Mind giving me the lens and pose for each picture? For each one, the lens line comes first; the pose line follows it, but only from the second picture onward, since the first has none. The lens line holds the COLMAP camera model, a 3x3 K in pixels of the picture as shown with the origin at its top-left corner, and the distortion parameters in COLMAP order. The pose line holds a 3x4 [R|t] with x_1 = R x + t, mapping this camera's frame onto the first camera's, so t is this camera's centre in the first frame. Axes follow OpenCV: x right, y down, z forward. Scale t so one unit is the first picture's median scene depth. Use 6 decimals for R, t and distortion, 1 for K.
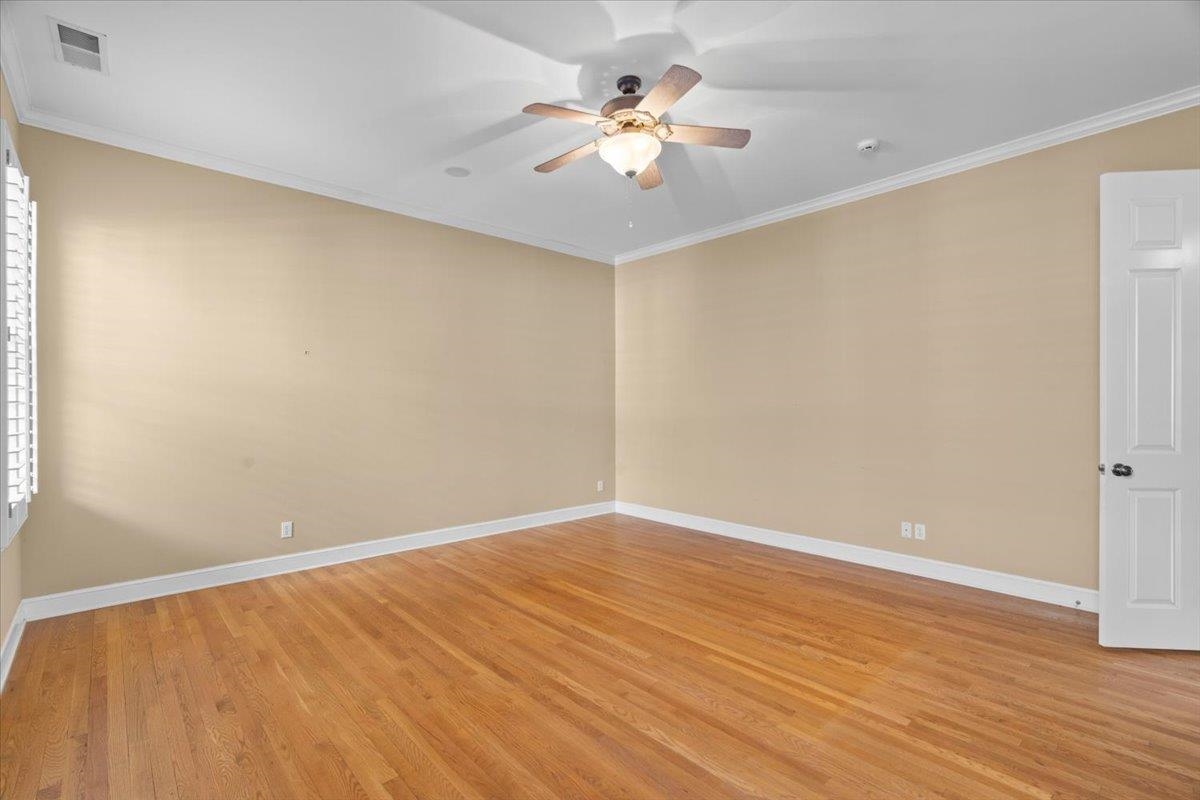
lens RADIAL K [[552.1, 0, 597.9], [0, 552.1, 403.6], [0, 0, 1]] dist [-0.005277, -0.000233]
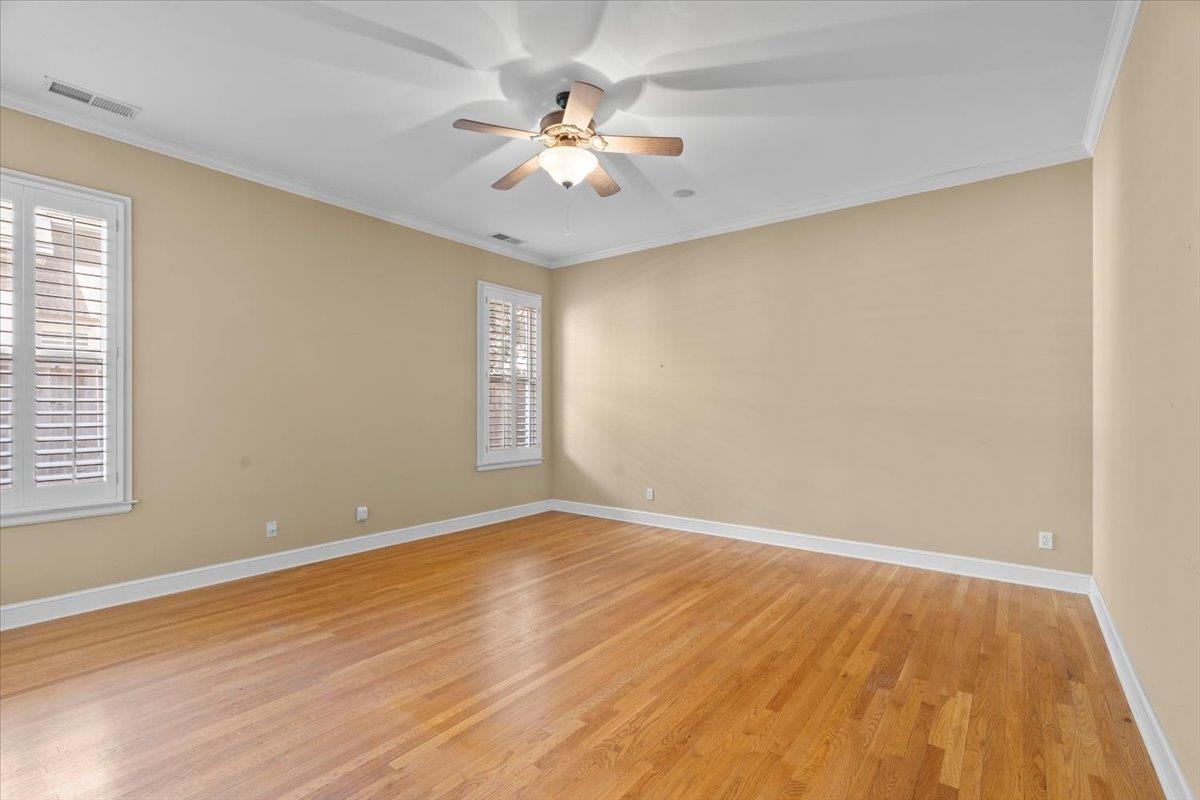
lens RADIAL K [[544.3, 0, 586.0], [0, 544.3, 417.1], [0, 0, 1]] dist [-0.003350, -0.000175]
pose [[0.152960, 0.022405, -0.987978, 0.938627], [0.000941, 0.999739, 0.022818, -0.000732], [0.988232, -0.004420, 0.152899, 0.755158]]
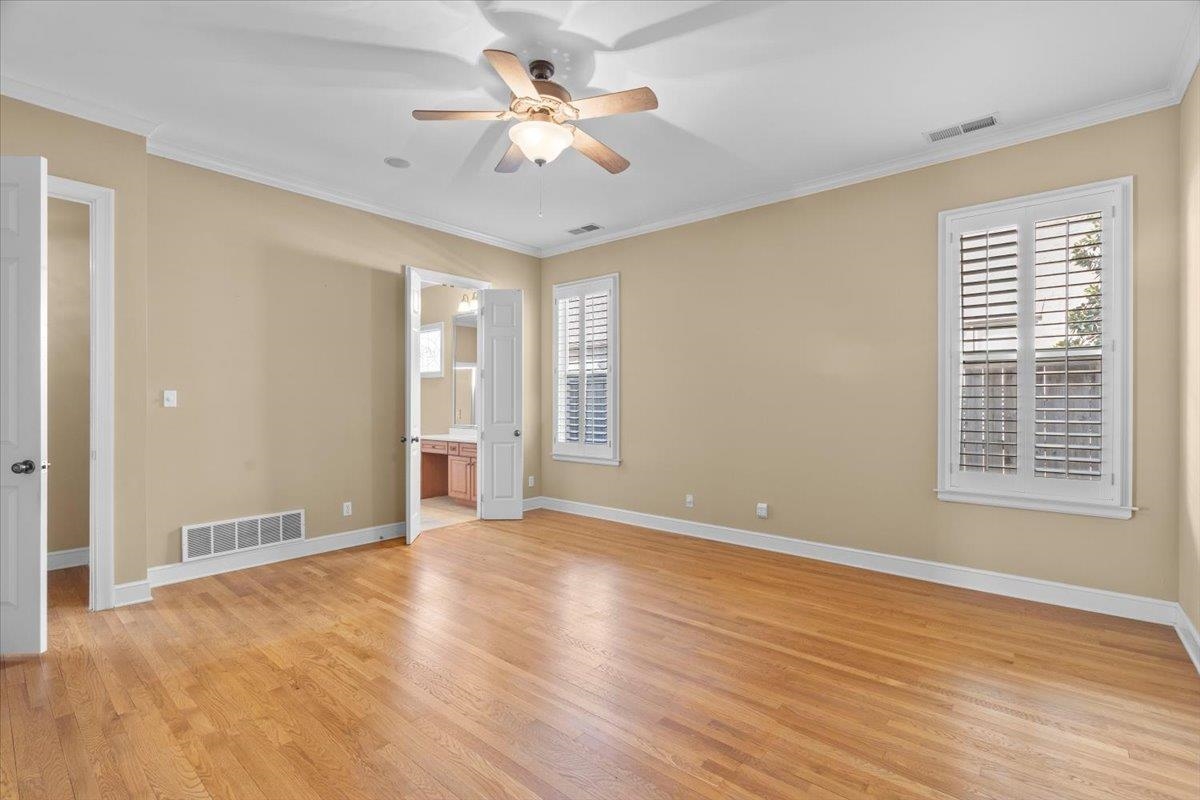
lens RADIAL K [[541.4, 0, 595.5], [0, 541.4, 403.0], [0, 0, 1]] dist [-0.003080, -0.000080]
pose [[-0.993128, -0.000415, -0.117031, 0.064148], [-0.000473, 1.000000, 0.000467, 0.007679], [0.117031, 0.000519, -0.993128, 1.690805]]
